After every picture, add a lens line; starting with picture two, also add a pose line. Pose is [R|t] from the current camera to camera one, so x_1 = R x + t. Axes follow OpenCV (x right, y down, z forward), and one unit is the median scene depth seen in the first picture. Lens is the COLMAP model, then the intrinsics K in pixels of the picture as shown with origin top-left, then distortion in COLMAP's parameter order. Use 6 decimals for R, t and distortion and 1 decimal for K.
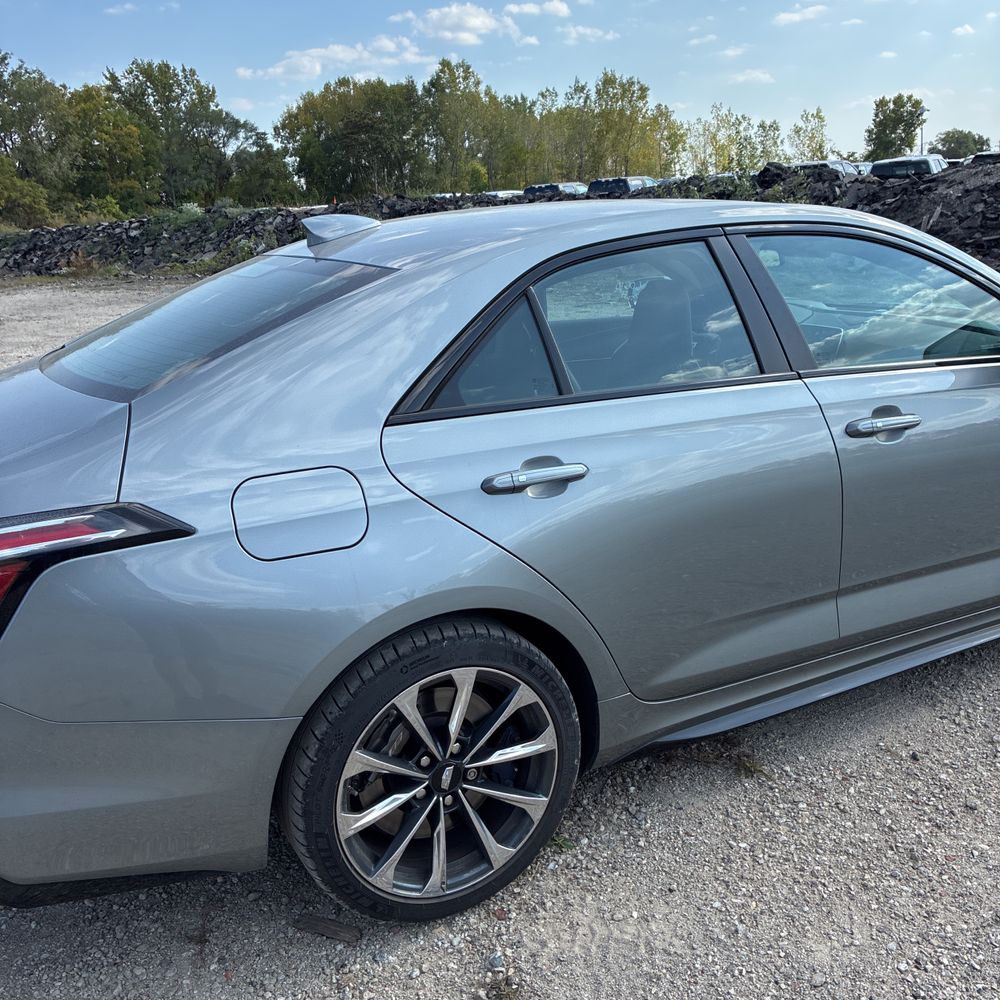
lens RADIAL K [[1017.9, 0, 495.0], [0, 1017.9, 501.3], [0, 0, 1]] dist [0.020726, 0.006066]
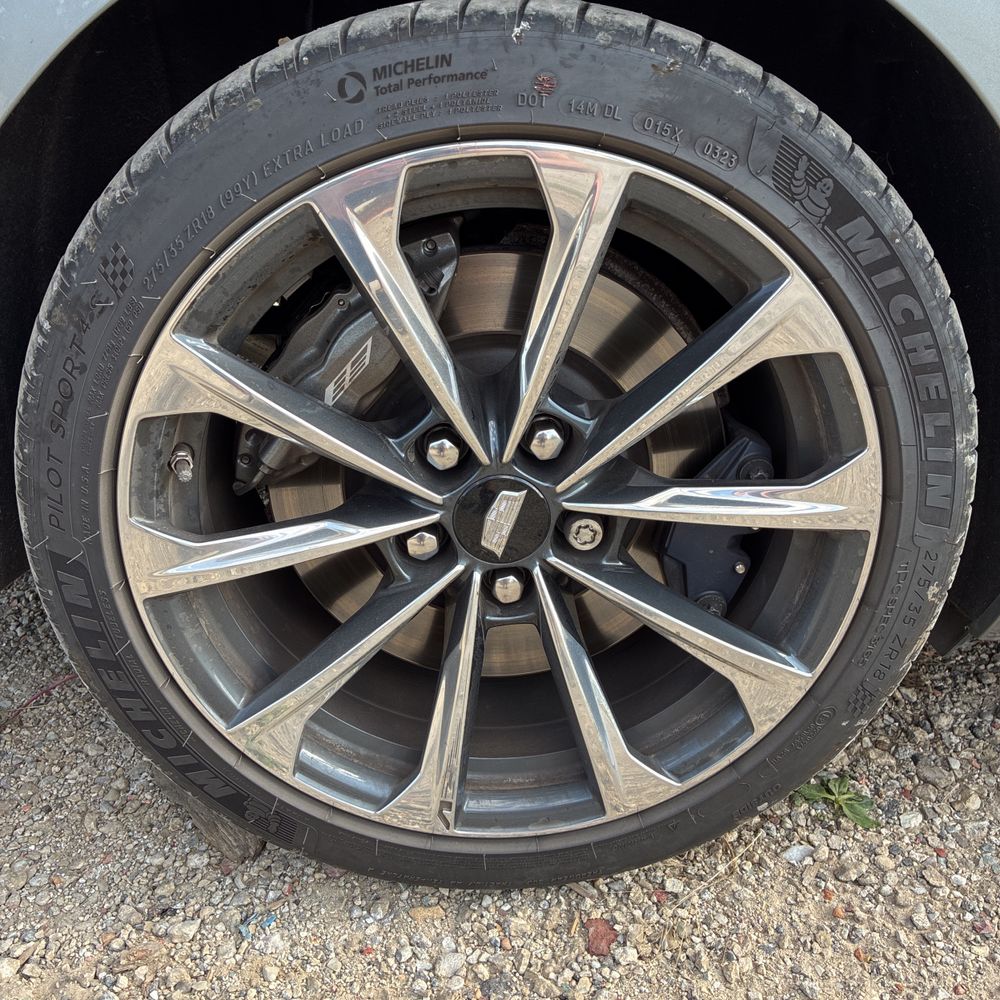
lens RADIAL K [[1015.2, 0, 492.9], [0, 1015.2, 498.2], [0, 0, 1]] dist [0.018240, -0.005724]
pose [[0.895462, 0.228872, -0.381794, 0.073467], [-0.170326, 0.968593, 0.181154, 0.199551], [0.411264, -0.097187, 0.906321, 0.682535]]
